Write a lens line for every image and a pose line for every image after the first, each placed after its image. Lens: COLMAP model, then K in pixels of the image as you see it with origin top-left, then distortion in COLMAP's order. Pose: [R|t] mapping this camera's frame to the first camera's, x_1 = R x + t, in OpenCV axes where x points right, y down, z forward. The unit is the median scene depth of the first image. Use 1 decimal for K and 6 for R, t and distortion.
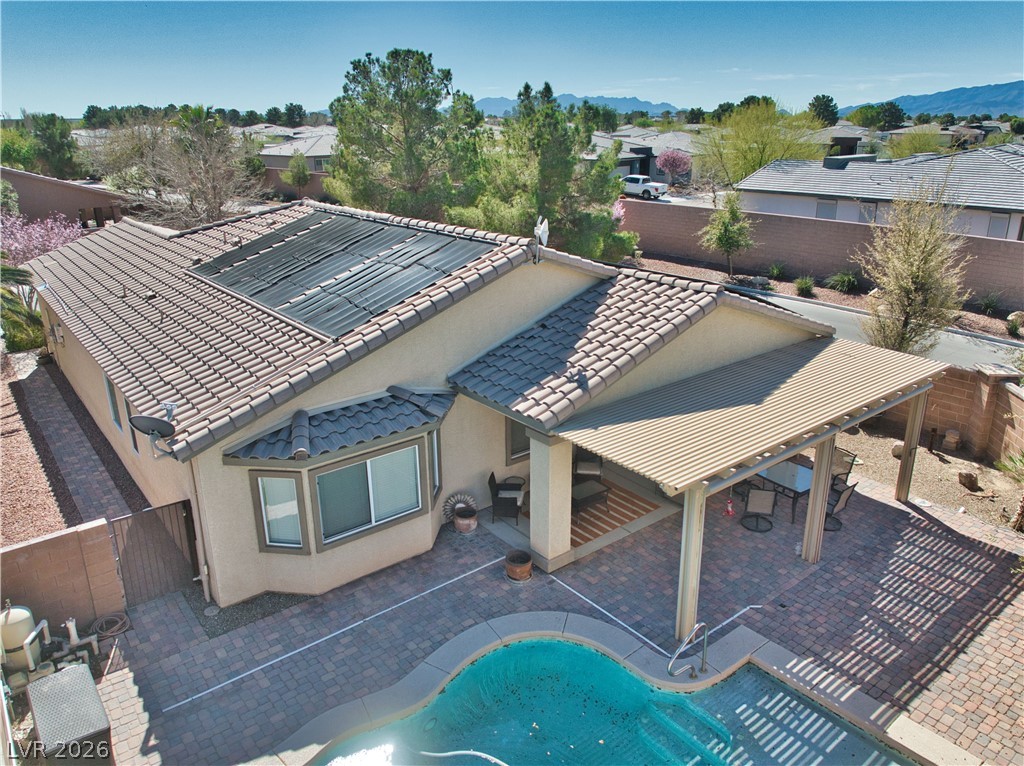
lens RADIAL K [[750.2, 0, 512.0], [0, 750.2, 383.0], [0, 0, 1]] dist [-0.064577, -0.001869]
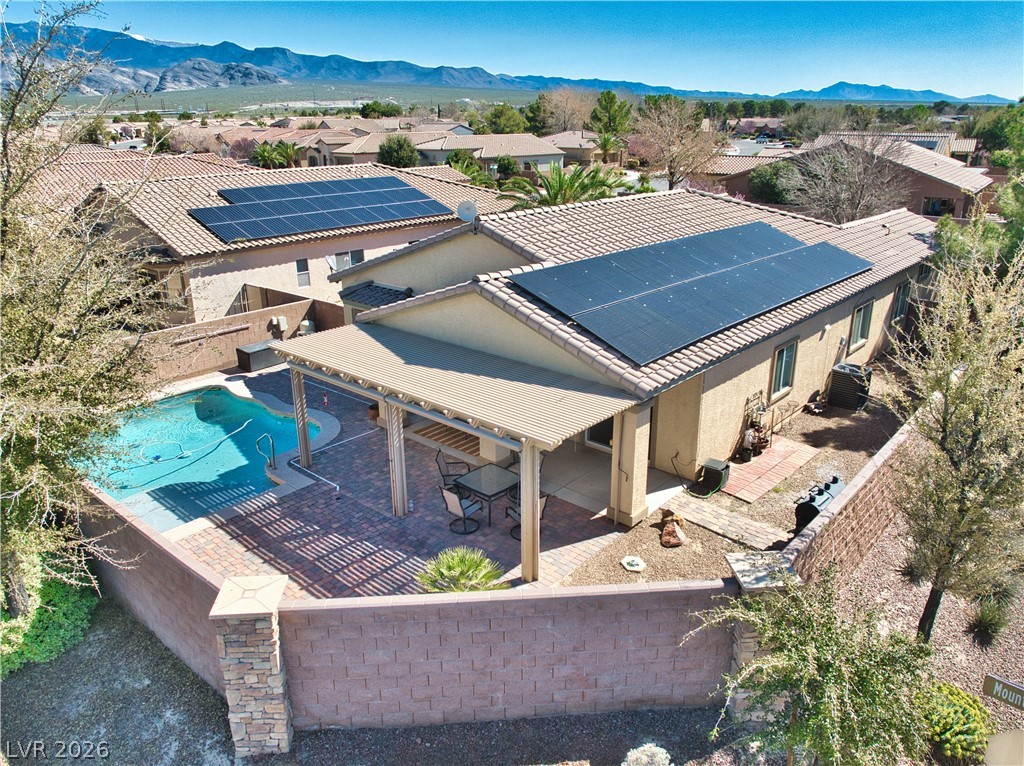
lens RADIAL K [[750.2, 0, 512.0], [0, 750.2, 383.0], [0, 0, 1]] dist [-0.064577, -0.001869]
pose [[0.169662, 0.339812, -0.925063, 1.565087], [-0.318319, 0.907254, 0.274888, -0.349719], [0.932678, 0.247827, 0.262095, 0.871787]]
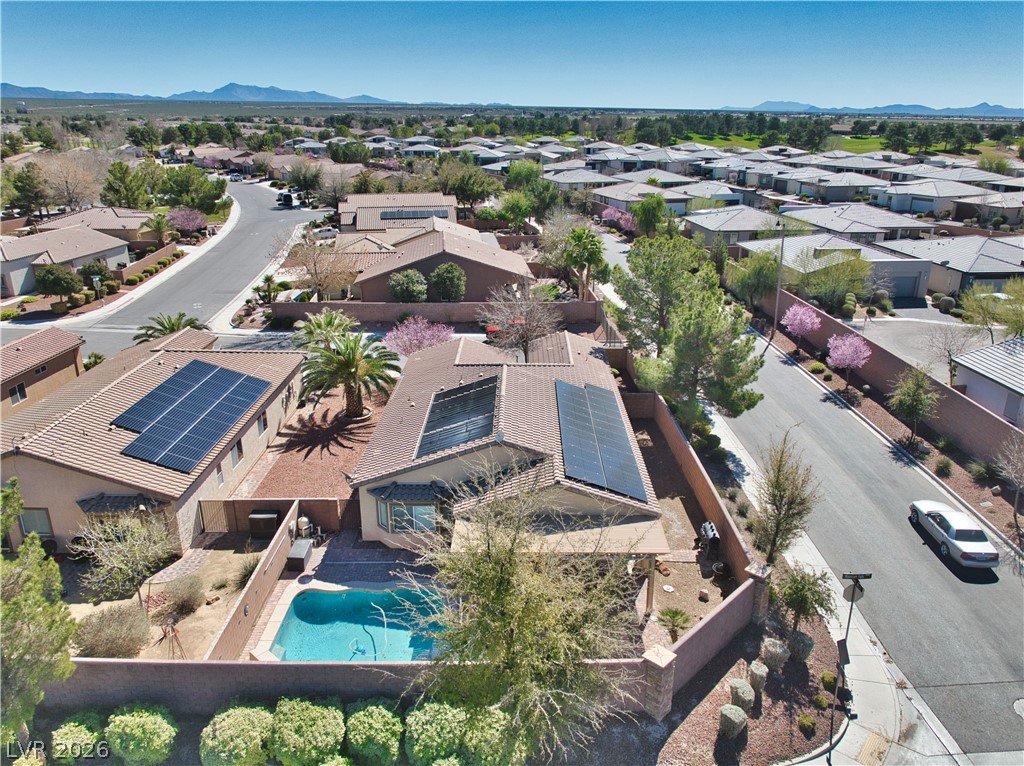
lens RADIAL K [[750.2, 0, 512.0], [0, 750.2, 383.0], [0, 0, 1]] dist [-0.064577, -0.001869]
pose [[0.782378, 0.217904, -0.583440, 1.540225], [-0.214127, 0.973801, 0.076558, -0.602060], [0.584837, 0.065033, 0.808540, -0.976931]]
